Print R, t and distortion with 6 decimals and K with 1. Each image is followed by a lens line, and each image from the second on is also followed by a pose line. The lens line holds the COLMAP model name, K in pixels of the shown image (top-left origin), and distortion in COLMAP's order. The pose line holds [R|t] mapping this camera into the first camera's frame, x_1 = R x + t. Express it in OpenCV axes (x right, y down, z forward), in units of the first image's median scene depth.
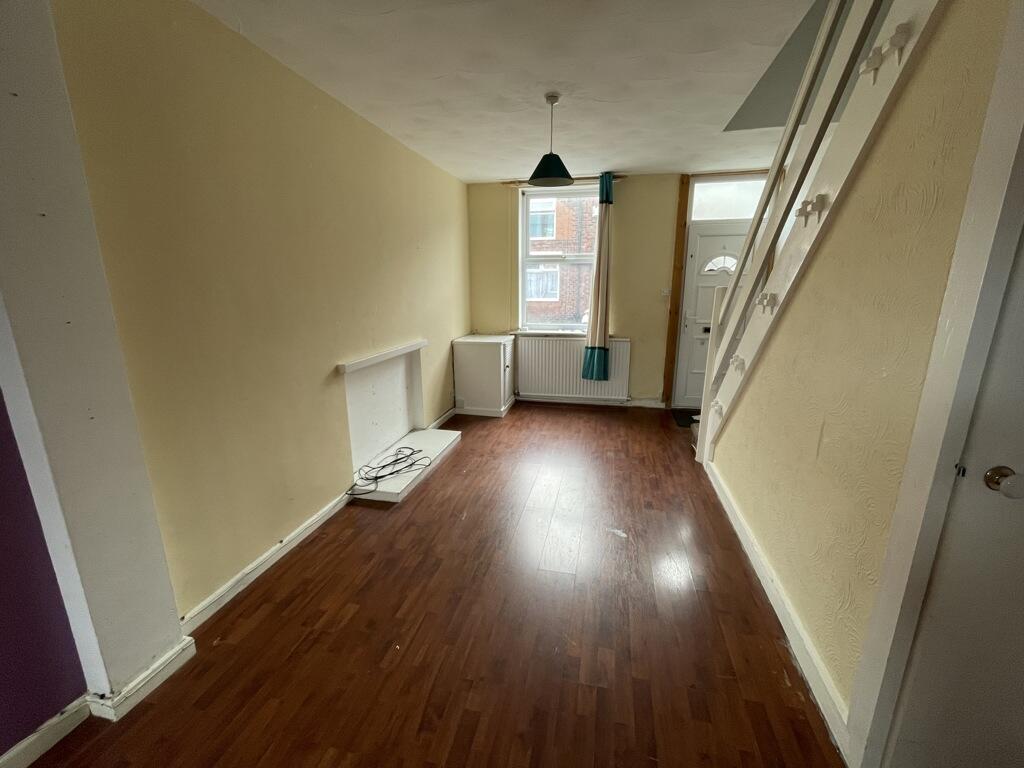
lens RADIAL K [[422.4, 0, 514.3], [0, 422.4, 382.7], [0, 0, 1]] dist [-0.004817, -0.000456]
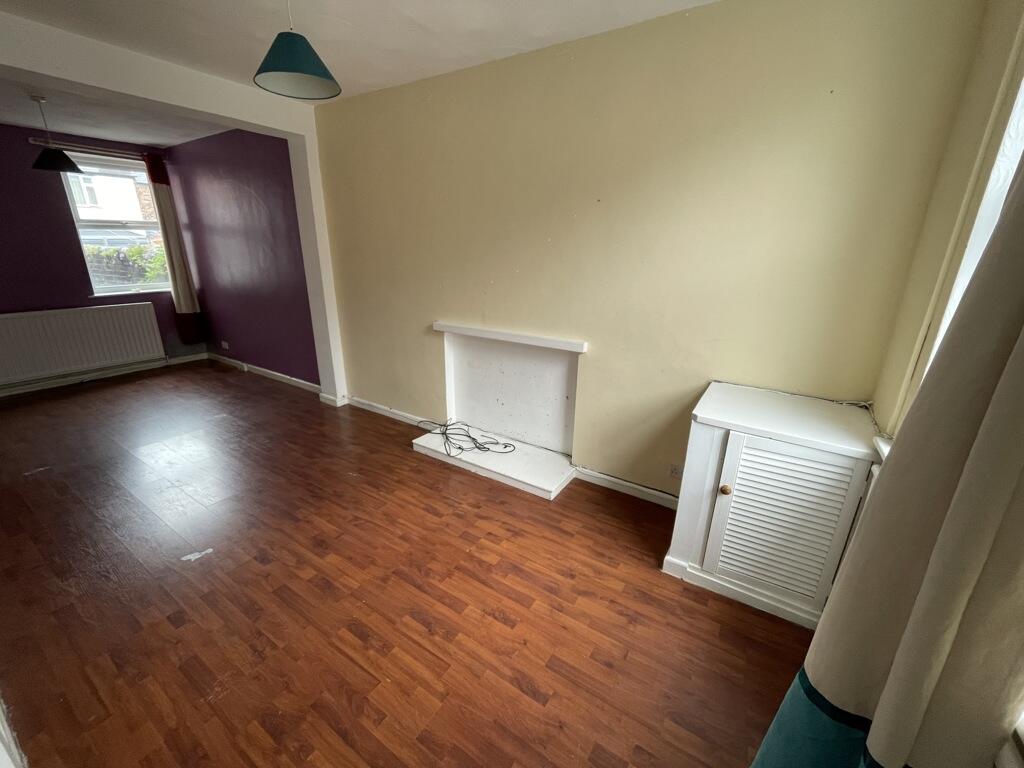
lens RADIAL K [[422.4, 0, 512.5], [0, 422.4, 383.9], [0, 0, 1]] dist [-0.004817, -0.000456]
pose [[-0.343836, 0.298214, -0.890419, 0.502328], [-0.229796, 0.892680, 0.387707, -0.318668], [0.910478, 0.337922, -0.238407, 1.240306]]
